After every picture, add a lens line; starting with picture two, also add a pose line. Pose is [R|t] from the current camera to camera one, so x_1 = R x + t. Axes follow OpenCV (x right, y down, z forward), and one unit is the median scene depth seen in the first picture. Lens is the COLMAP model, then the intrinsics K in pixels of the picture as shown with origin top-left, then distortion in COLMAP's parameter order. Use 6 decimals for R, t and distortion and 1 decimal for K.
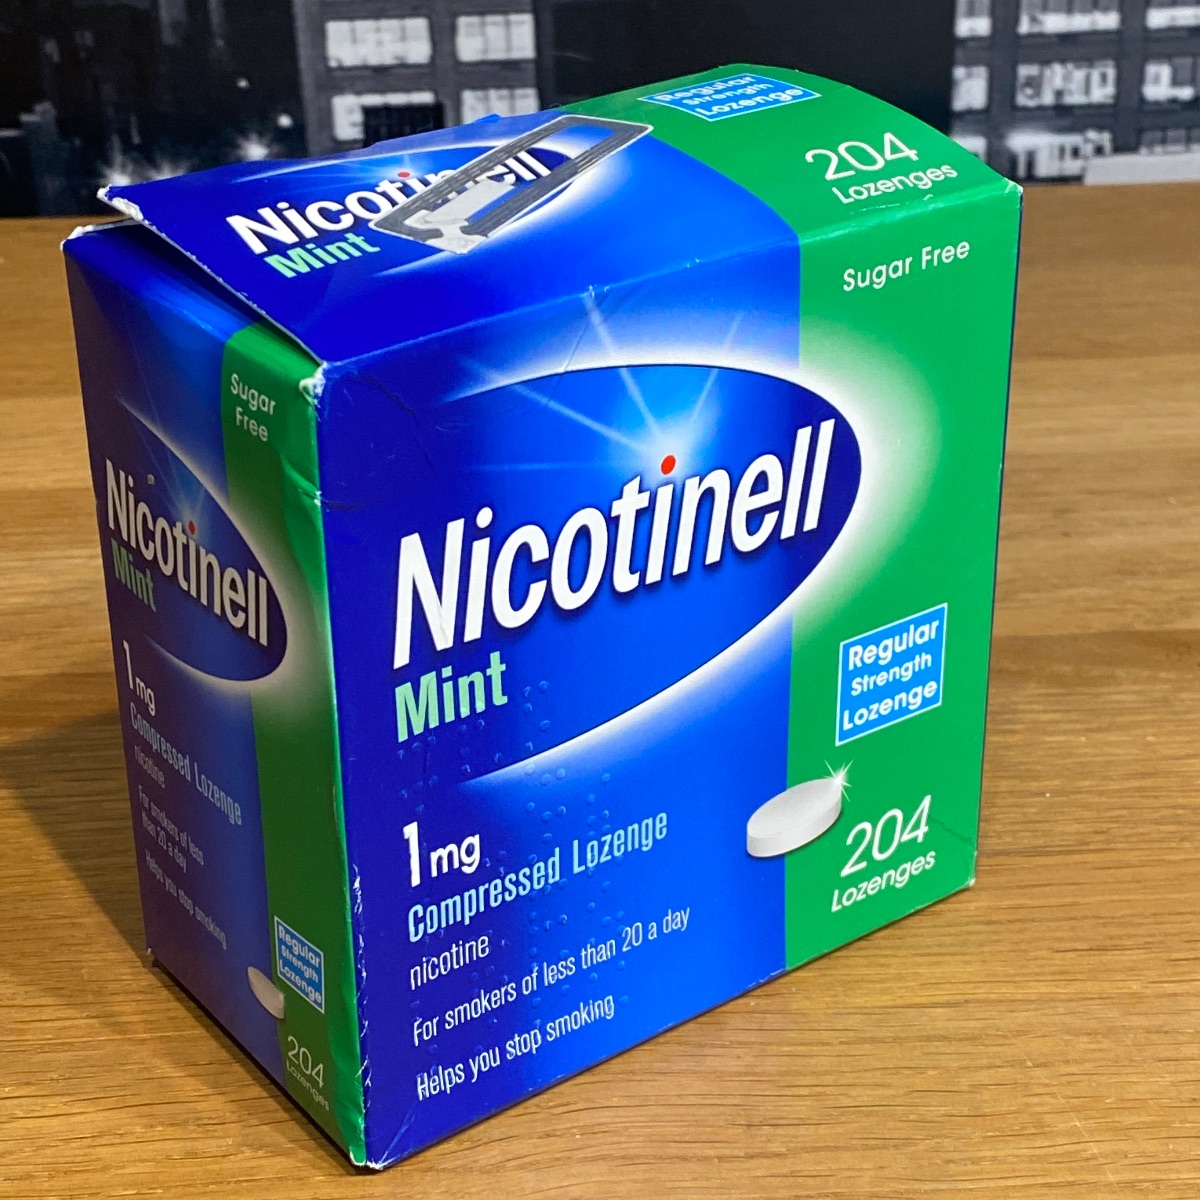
lens RADIAL K [[2401.8, 0, 606.8], [0, 2401.8, 600.9], [0, 0, 1]] dist [0.154295, 0.000000]
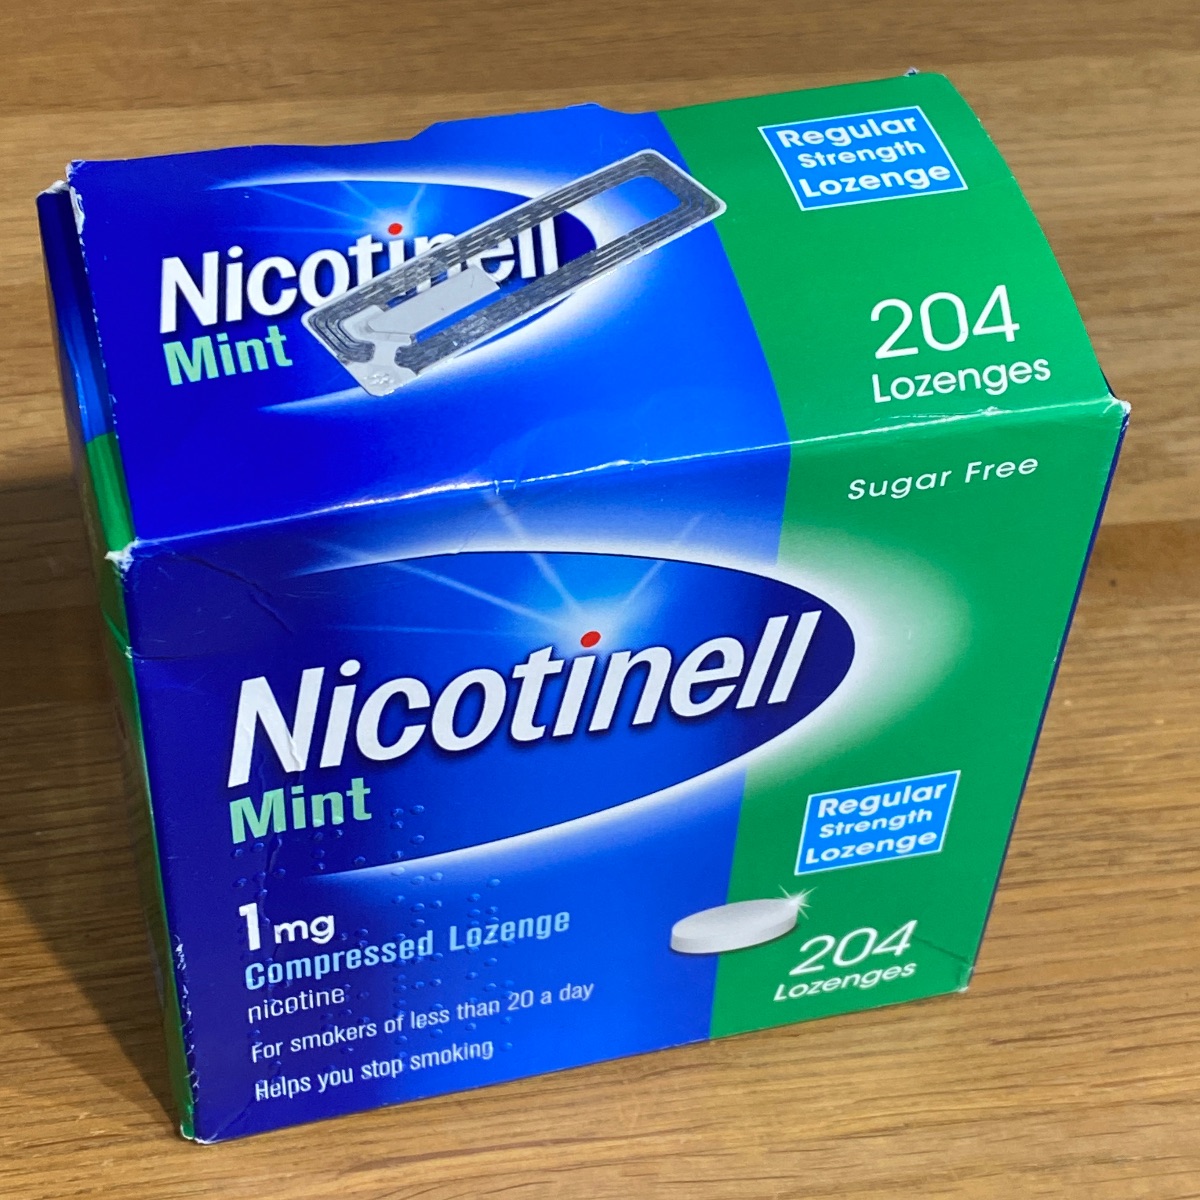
lens RADIAL K [[2401.8, 0, 604.3], [0, 2401.8, 624.5], [0, 0, 1]] dist [0.154295, 0.000000]
pose [[0.927177, 0.311033, -0.208808, 0.200824], [-0.223374, 0.906460, 0.358378, -0.357577], [0.300743, -0.285638, 0.909926, 0.184581]]
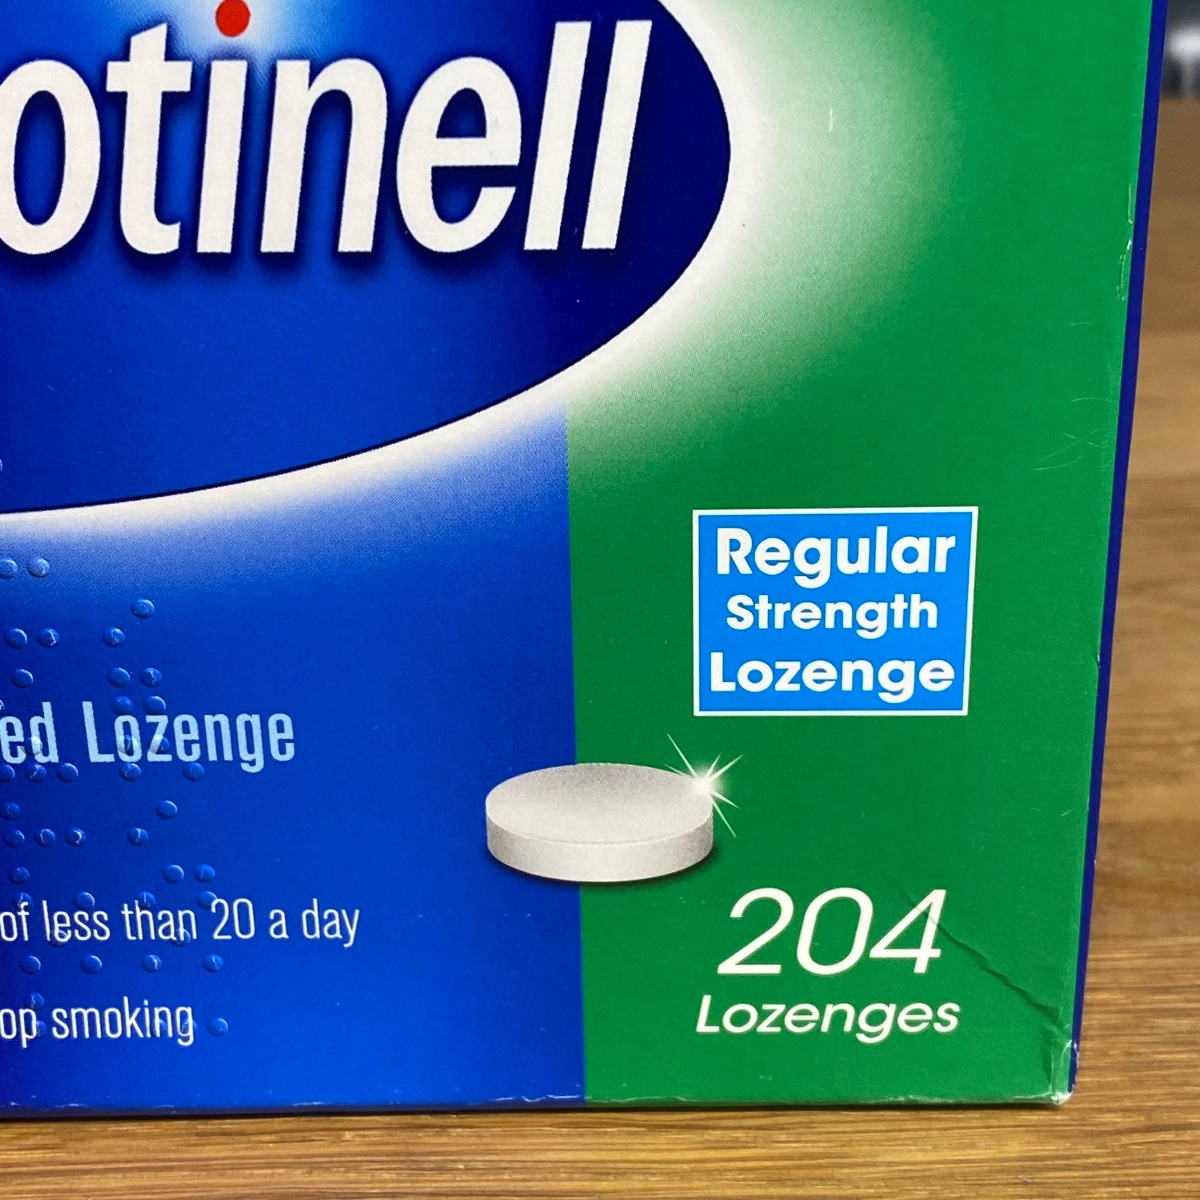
lens RADIAL K [[2450.8, 0, 571.3], [0, 2450.8, 615.2], [0, 0, 1]] dist [0.151025, 0.000000]
pose [[0.792064, 0.263826, -0.550483, 0.382409], [-0.265022, 0.960981, 0.079235, 0.004578], [0.549908, 0.083130, 0.831078, 0.574837]]
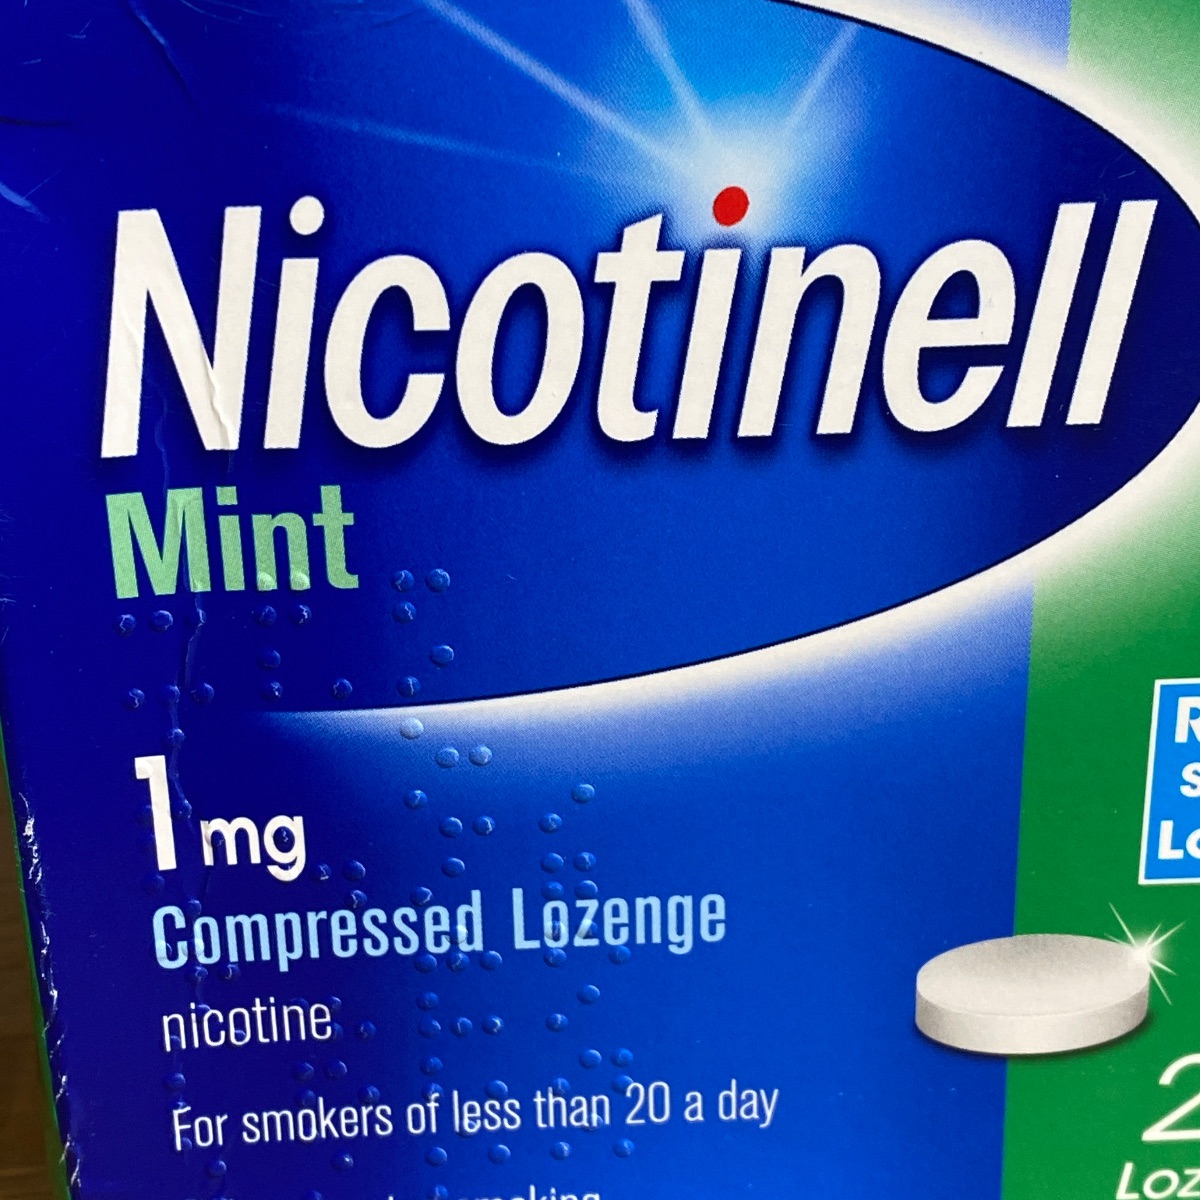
lens RADIAL K [[2450.8, 0, 600.9], [0, 2450.8, 605.5], [0, 0, 1]] dist [0.151025, 0.000000]
pose [[0.835205, 0.230286, -0.499400, 0.263055], [-0.241503, 0.969441, 0.043141, 0.008335], [0.494073, 0.084575, 0.865297, 0.514212]]
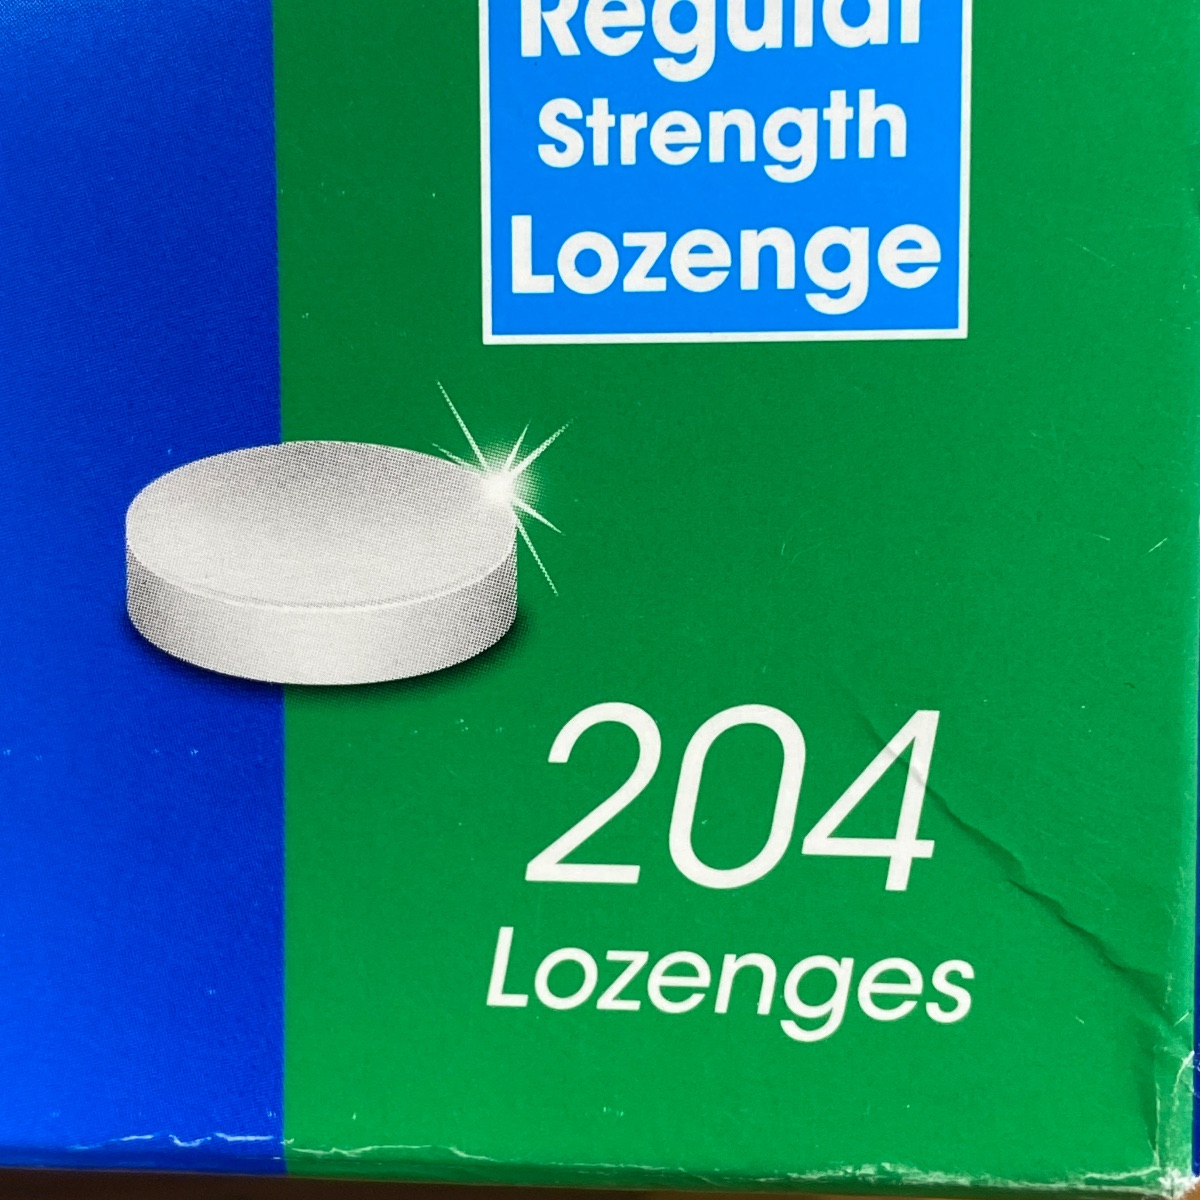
lens RADIAL K [[2450.8, 0, 575.8], [0, 2450.8, 627.1], [0, 0, 1]] dist [0.151025, 0.000000]
pose [[0.709595, 0.064810, -0.701623, 0.336206], [-0.326860, 0.912416, -0.246293, 0.172375], [0.624209, 0.404101, 0.668629, 0.868809]]
